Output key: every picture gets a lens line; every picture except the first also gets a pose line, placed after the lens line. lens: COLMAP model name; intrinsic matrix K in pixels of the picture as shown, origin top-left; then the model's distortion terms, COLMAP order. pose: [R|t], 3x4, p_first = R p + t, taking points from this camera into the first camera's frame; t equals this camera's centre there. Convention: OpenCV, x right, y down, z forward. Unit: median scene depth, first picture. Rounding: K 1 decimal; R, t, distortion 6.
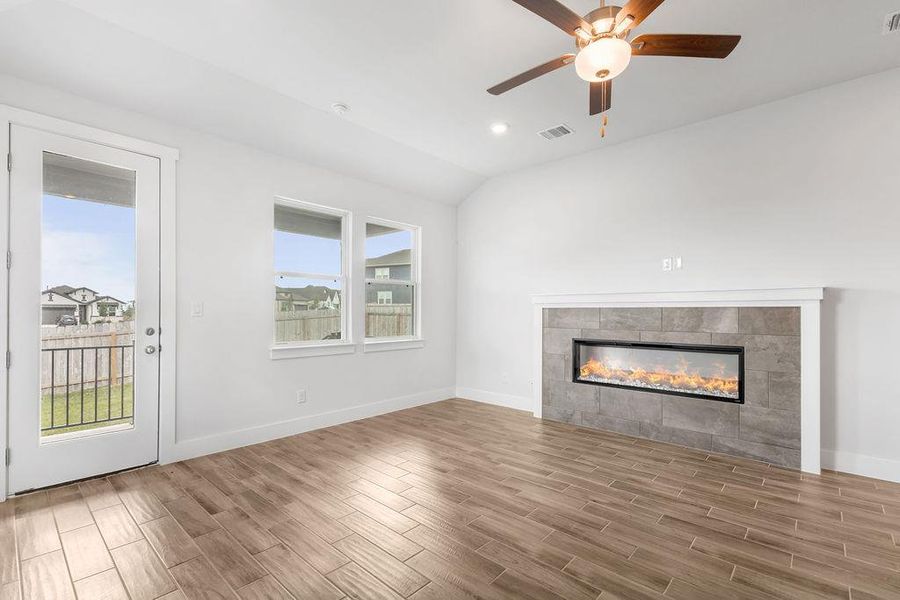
lens RADIAL K [[412.5, 0, 448.9], [0, 412.5, 305.0], [0, 0, 1]] dist [0.003169, 0.000651]
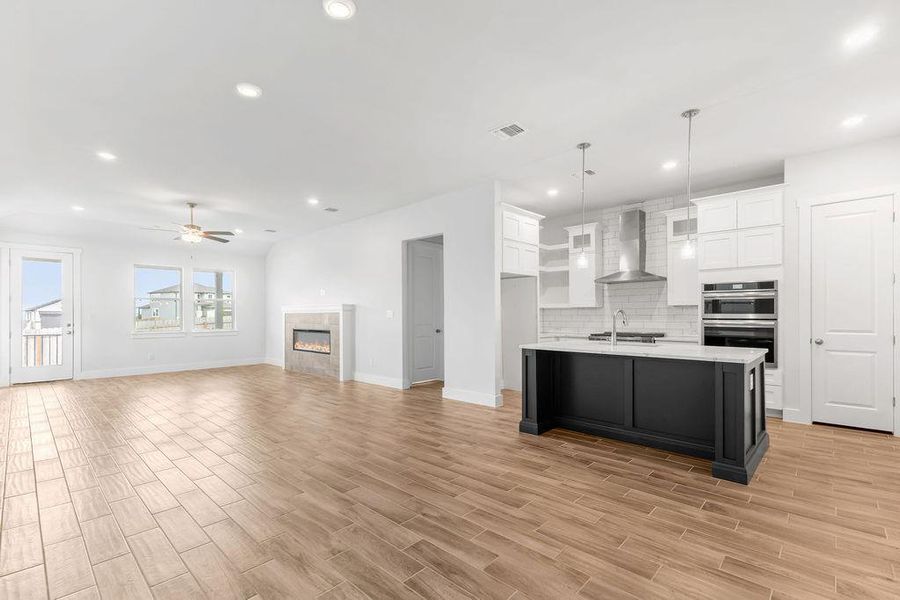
lens RADIAL K [[412.5, 0, 470.0], [0, 412.5, 315.1], [0, 0, 1]] dist [0.003169, 0.000651]
pose [[0.999978, -0.006621, 0.000095, 1.439233], [0.006618, 0.999821, 0.017735, -0.019352], [-0.000212, -0.017734, 0.999843, -1.259730]]
